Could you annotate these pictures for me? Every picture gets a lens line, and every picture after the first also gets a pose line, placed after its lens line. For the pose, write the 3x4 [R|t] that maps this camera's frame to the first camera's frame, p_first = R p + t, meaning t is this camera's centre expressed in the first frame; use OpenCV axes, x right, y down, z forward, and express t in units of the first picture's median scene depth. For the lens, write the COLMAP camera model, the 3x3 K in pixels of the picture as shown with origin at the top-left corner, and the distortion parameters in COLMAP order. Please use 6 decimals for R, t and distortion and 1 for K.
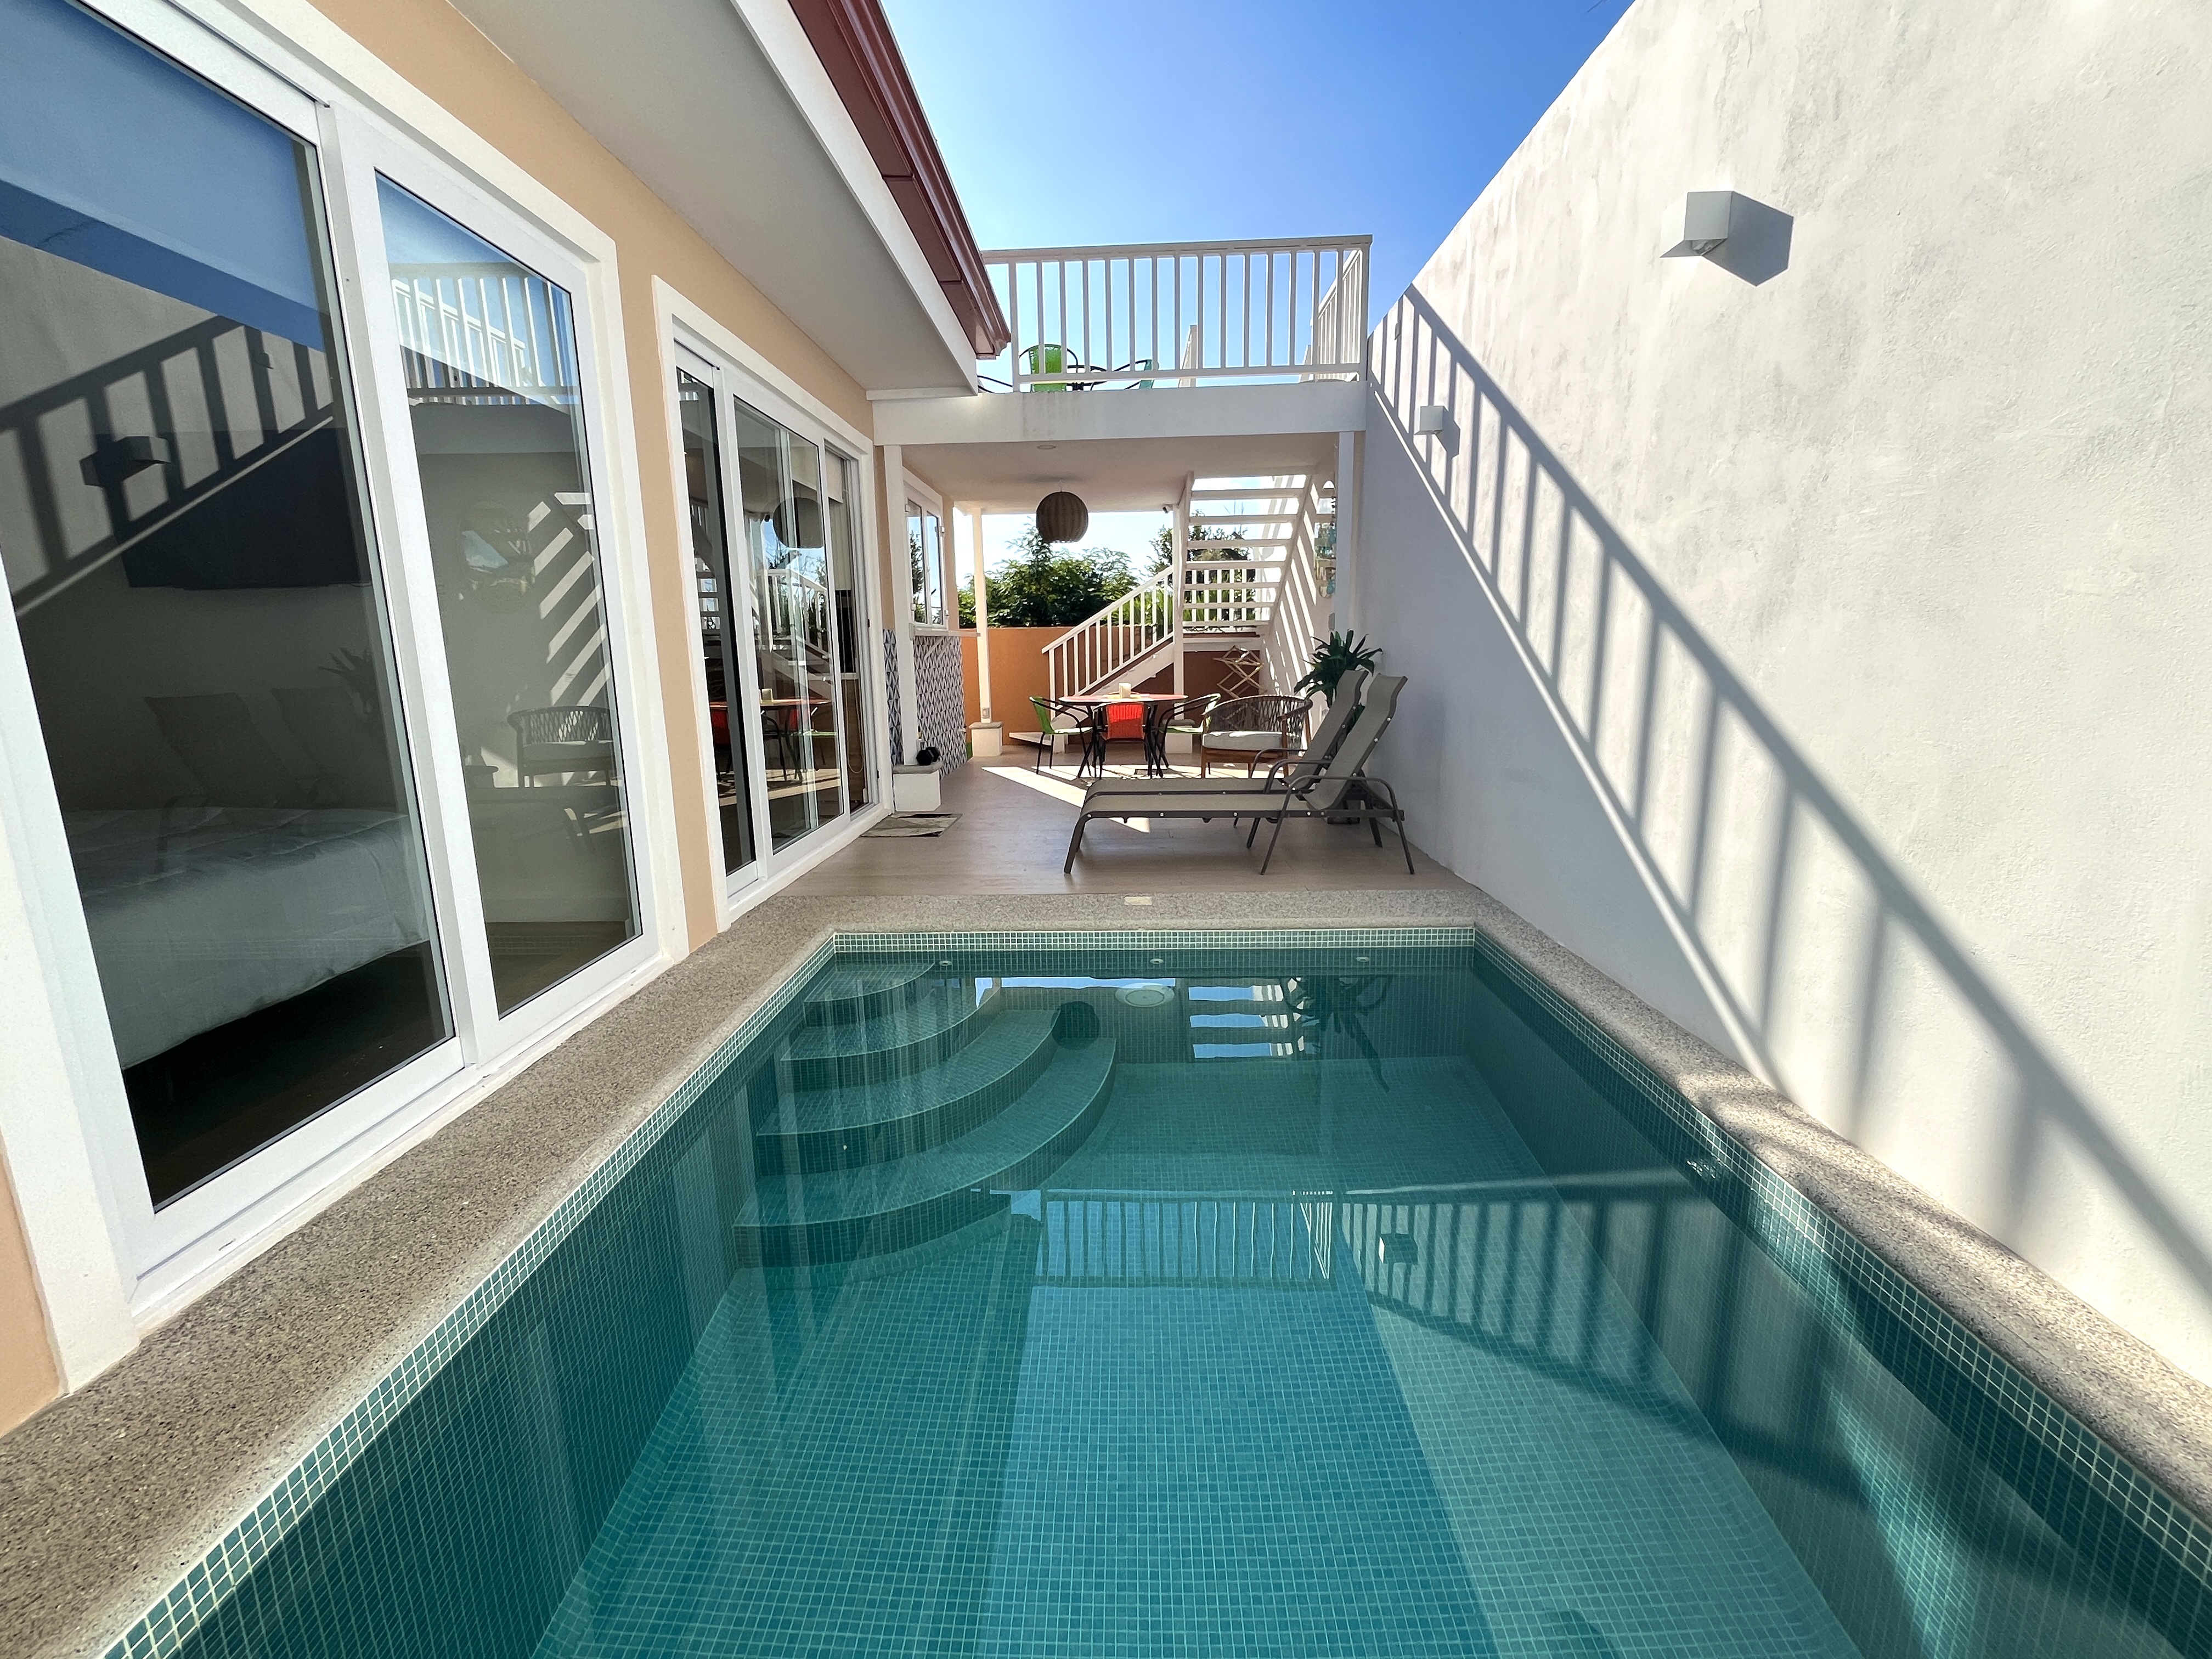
lens RADIAL K [[934.9, 0, 1101.3], [0, 934.9, 823.7], [0, 0, 1]] dist [-0.000531, -0.000643]
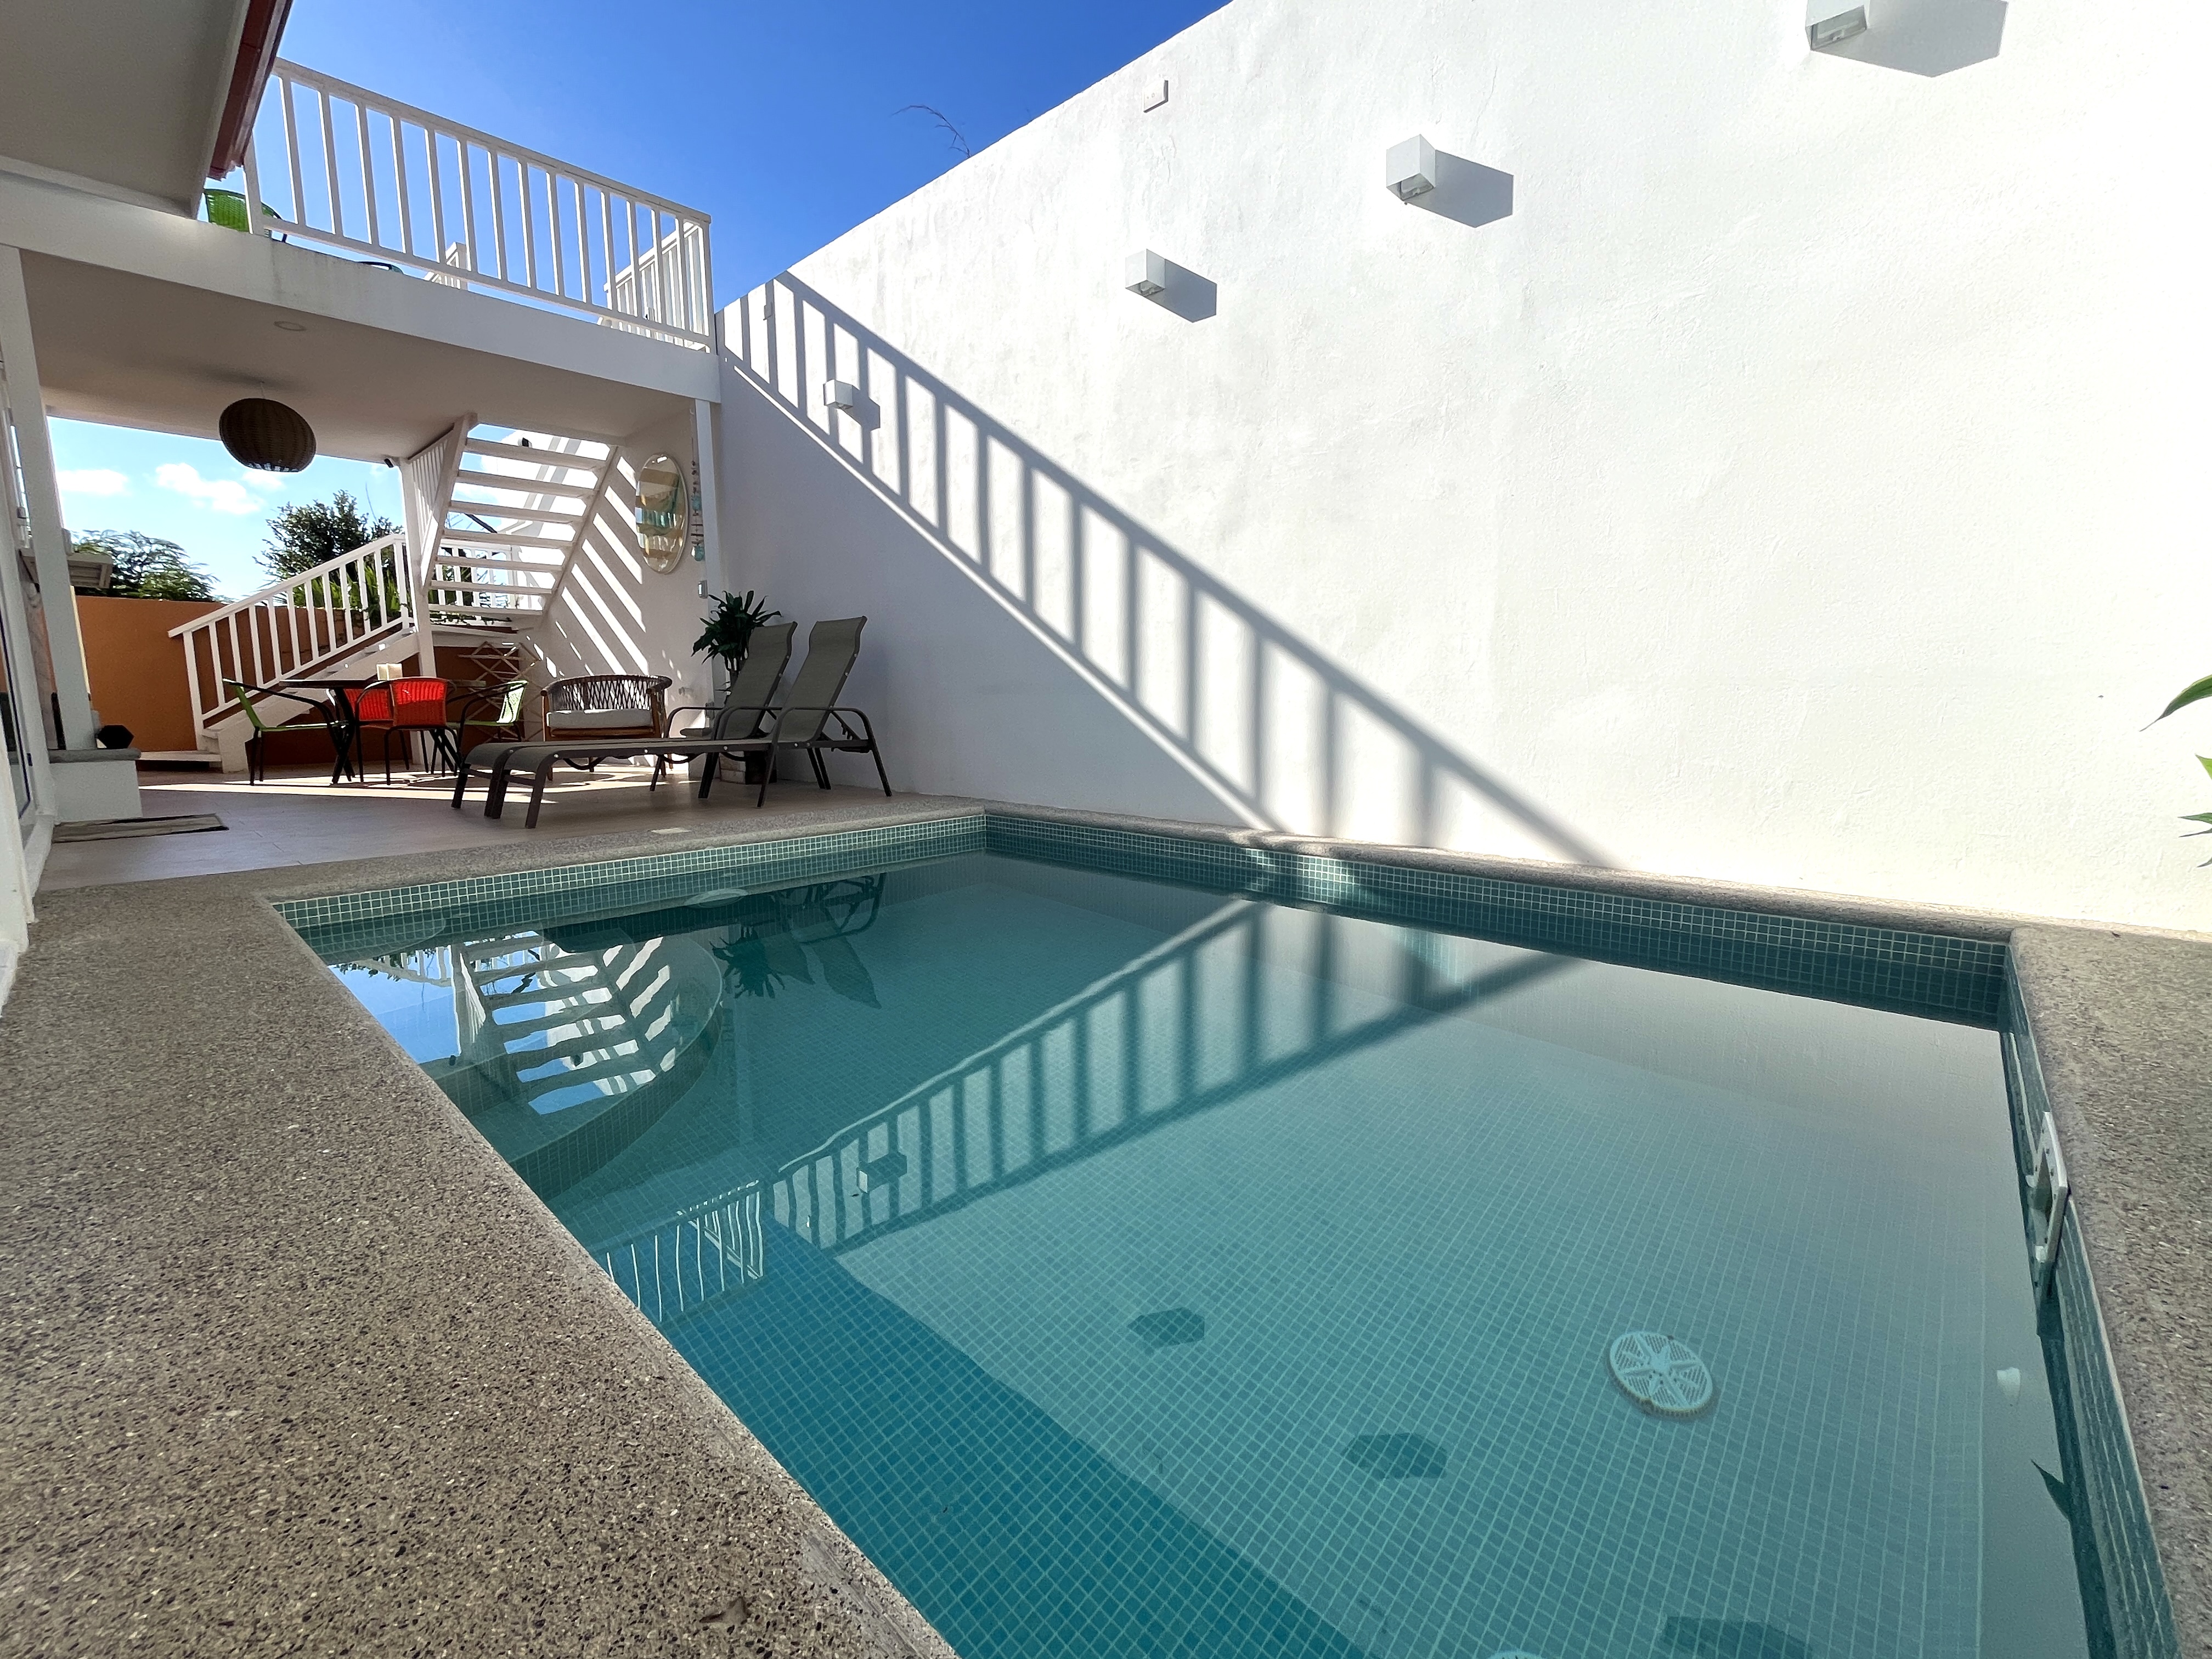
lens RADIAL K [[934.9, 0, 1101.3], [0, 934.9, 823.7], [0, 0, 1]] dist [-0.000531, -0.000643]
pose [[0.651804, -0.093066, 0.752656, -0.487223], [0.140516, 0.990078, 0.000735, 0.172769], [-0.745256, 0.105281, 0.658414, 0.128559]]
